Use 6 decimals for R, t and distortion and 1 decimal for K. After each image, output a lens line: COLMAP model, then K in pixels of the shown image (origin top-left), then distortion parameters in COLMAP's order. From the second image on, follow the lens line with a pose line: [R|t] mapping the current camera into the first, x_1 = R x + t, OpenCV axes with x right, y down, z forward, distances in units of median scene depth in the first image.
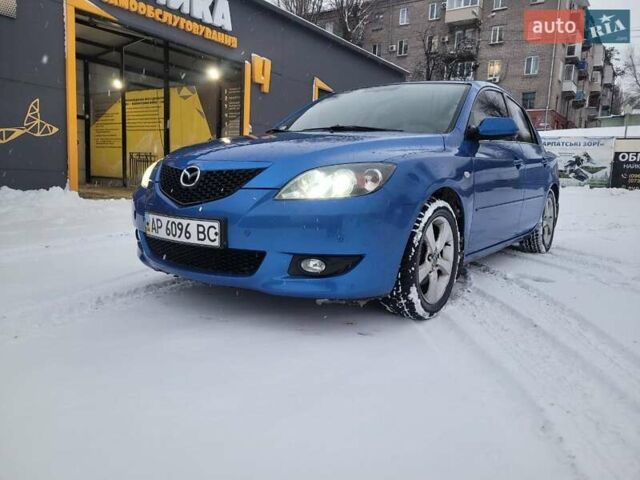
lens RADIAL K [[556.7, 0, 320.0], [0, 556.7, 240.0], [0, 0, 1]] dist [0.004720, 0.000279]
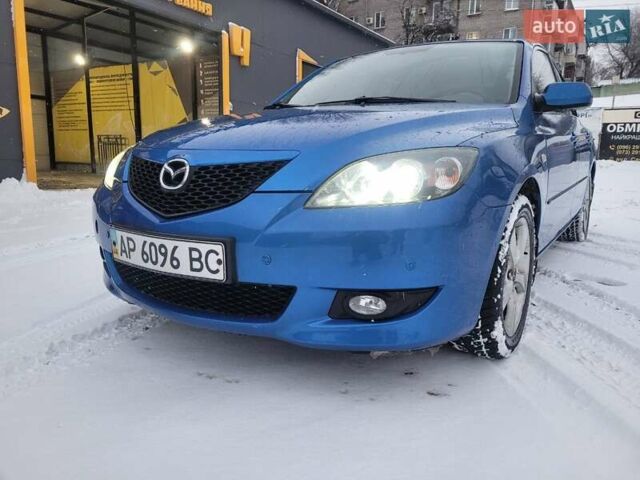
lens RADIAL K [[522.4, 0, 323.5], [0, 522.4, 236.7], [0, 0, 1]] dist [0.006798, -0.003180]
pose [[0.997454, -0.035487, 0.061853, -0.035315], [0.032527, 0.998307, 0.048221, -0.023743], [-0.063459, -0.046086, 0.996920, 0.131697]]
